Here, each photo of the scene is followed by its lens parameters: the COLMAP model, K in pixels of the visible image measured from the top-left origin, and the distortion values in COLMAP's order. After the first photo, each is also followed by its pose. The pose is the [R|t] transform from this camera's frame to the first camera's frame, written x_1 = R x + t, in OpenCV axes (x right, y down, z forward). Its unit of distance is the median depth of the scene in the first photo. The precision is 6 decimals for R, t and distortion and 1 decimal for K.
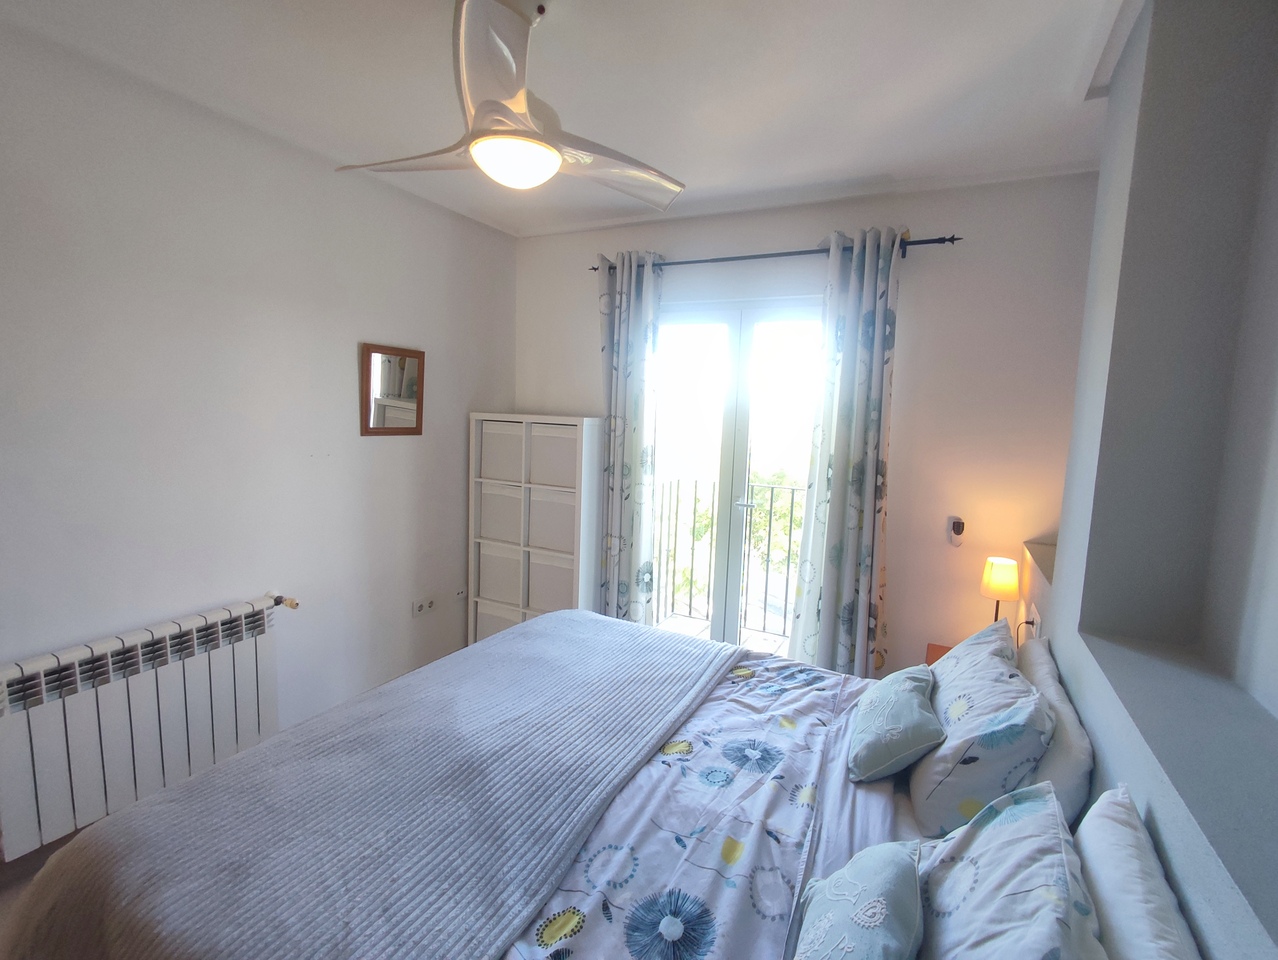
lens RADIAL K [[583.7, 0, 647.7], [0, 583.7, 473.5], [0, 0, 1]] dist [-0.003058, -0.001936]
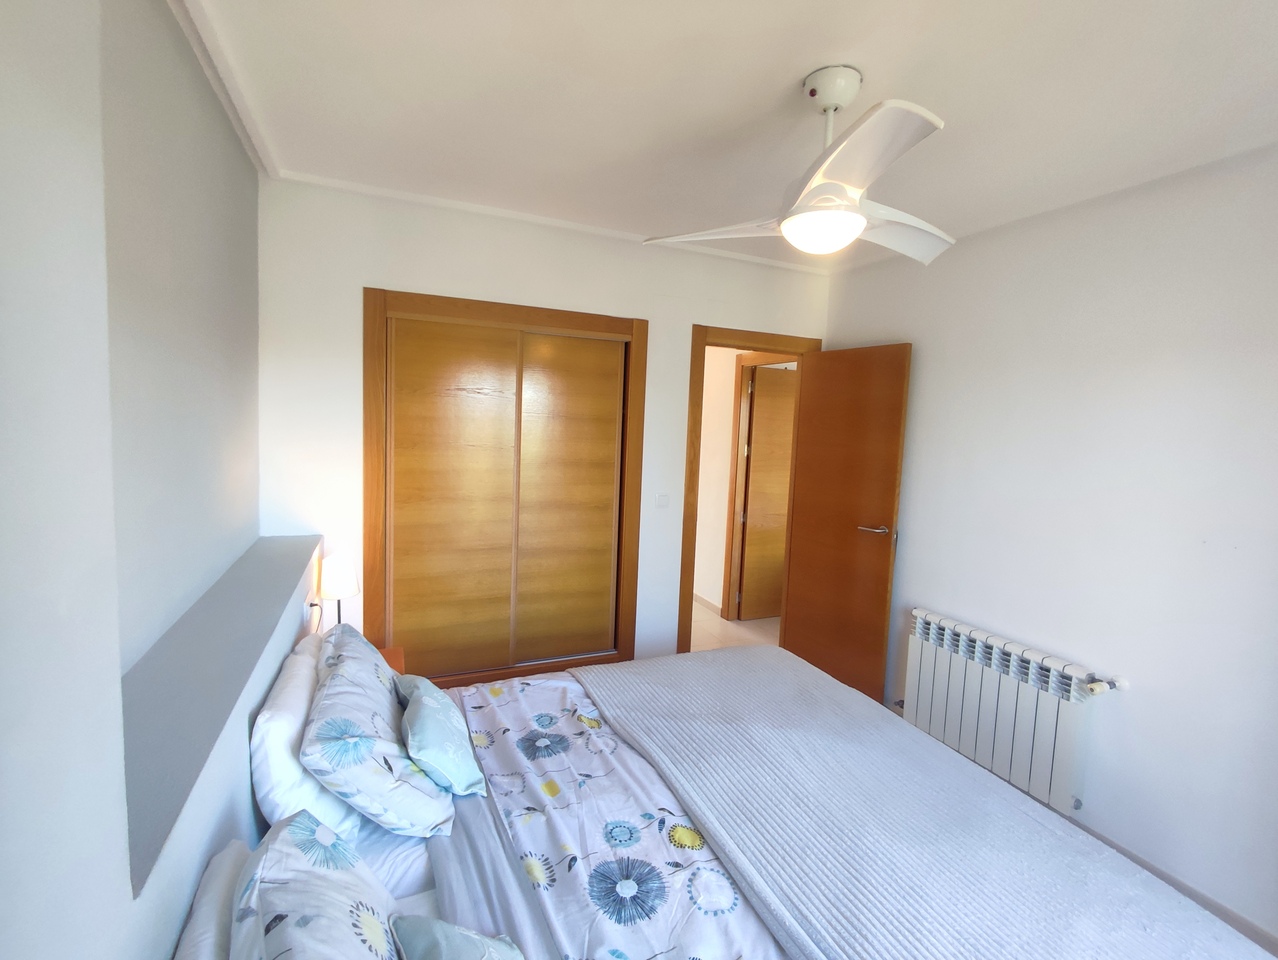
lens RADIAL K [[583.7, 0, 642.2], [0, 583.7, 480.7], [0, 0, 1]] dist [-0.003058, -0.001936]
pose [[-0.633813, 0.014456, -0.773351, 0.837197], [-0.151479, 0.978145, 0.142432, -0.179402], [0.758508, 0.207422, -0.617771, 1.525798]]
